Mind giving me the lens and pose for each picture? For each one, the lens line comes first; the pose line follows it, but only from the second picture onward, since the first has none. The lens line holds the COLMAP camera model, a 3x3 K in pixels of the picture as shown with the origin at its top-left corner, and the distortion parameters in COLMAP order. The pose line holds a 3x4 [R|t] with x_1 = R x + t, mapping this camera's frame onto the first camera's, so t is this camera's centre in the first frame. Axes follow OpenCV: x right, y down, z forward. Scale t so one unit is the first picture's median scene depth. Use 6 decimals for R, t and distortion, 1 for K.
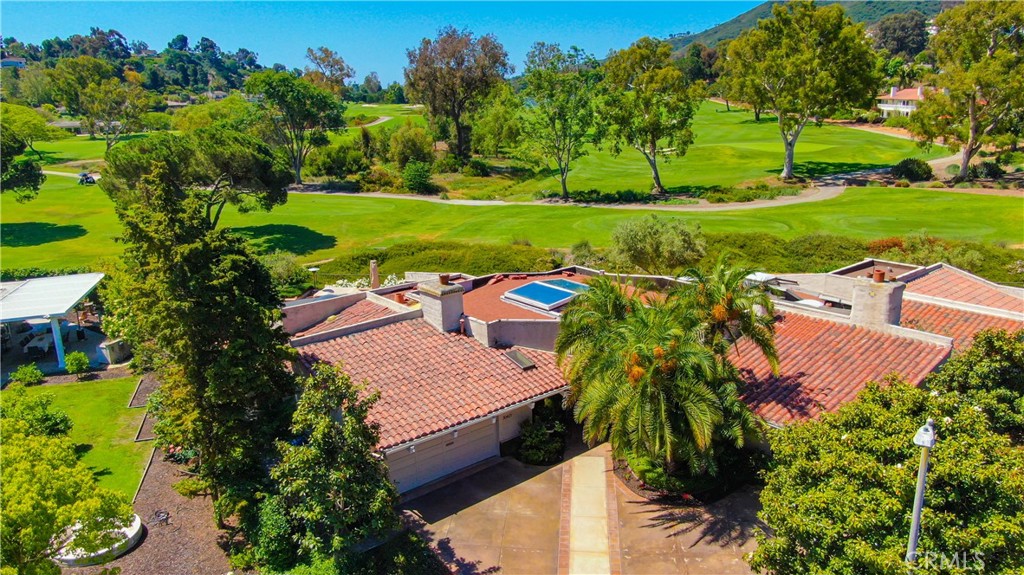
lens RADIAL K [[726.0, 0, 511.7], [0, 726.0, 286.0], [0, 0, 1]] dist [-0.014210, 0.006001]
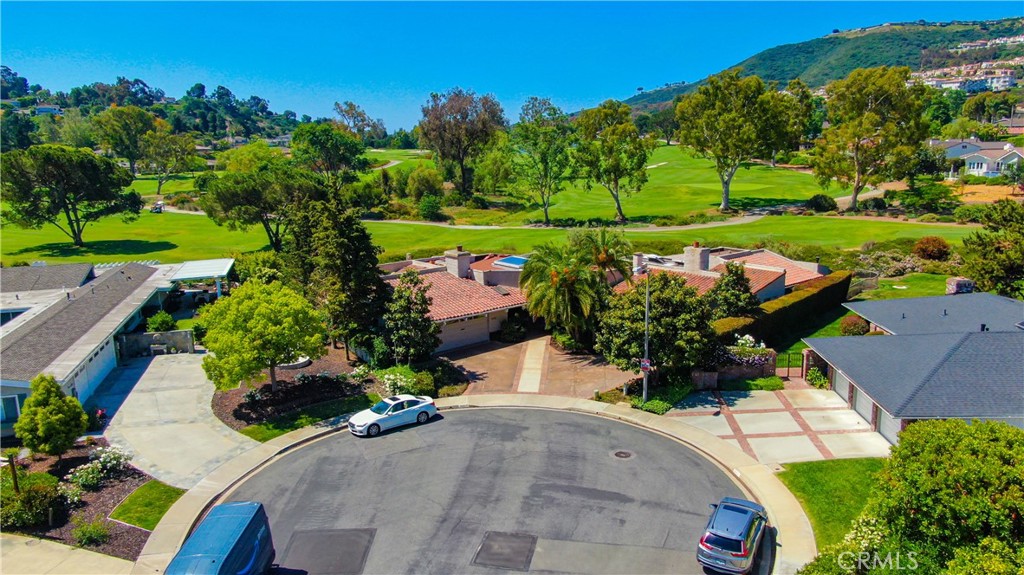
lens RADIAL K [[726.0, 0, 512.2], [0, 726.0, 288.9], [0, 0, 1]] dist [-0.014210, 0.006001]
pose [[0.999984, 0.005533, 0.000795, 0.012084], [-0.005479, 0.998389, -0.056480, 0.064050], [-0.001106, 0.056474, 0.998403, -0.259792]]
